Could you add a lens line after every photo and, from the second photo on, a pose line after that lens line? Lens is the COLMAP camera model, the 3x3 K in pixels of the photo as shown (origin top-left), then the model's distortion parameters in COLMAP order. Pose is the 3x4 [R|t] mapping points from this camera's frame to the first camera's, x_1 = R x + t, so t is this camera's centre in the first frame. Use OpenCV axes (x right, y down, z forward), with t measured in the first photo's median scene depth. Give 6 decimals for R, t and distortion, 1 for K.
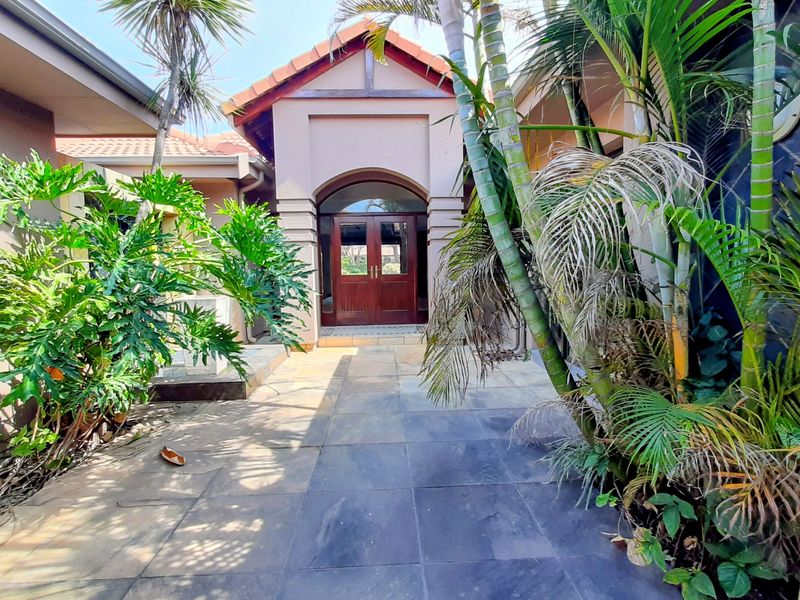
lens RADIAL K [[443.0, 0, 400.0], [0, 443.0, 300.0], [0, 0, 1]] dist [-0.019750, 0.038057]
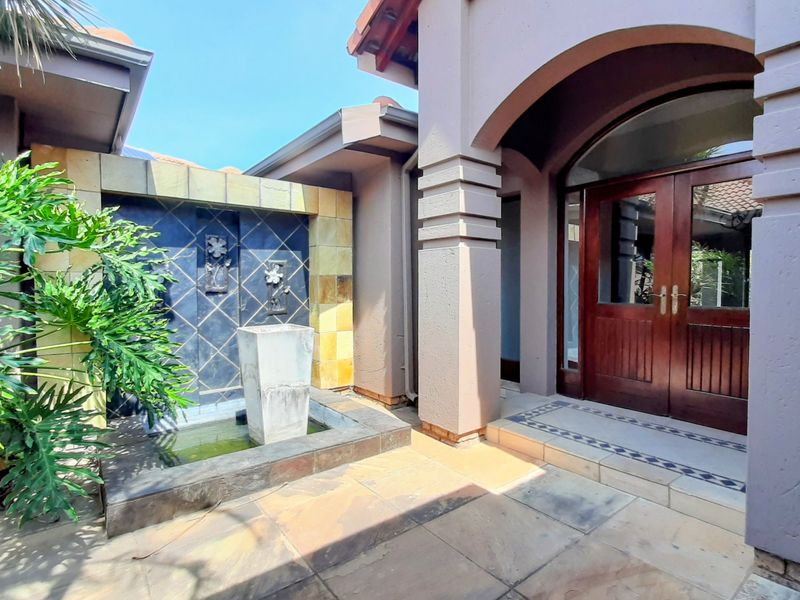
lens RADIAL K [[443.0, 0, 400.0], [0, 443.0, 300.0], [0, 0, 1]] dist [-0.019750, 0.038057]
pose [[0.595690, 0.039563, -0.802239, 0.174152], [-0.073718, 0.997264, -0.005558, -0.049918], [0.799824, 0.062450, 0.596977, 0.631600]]
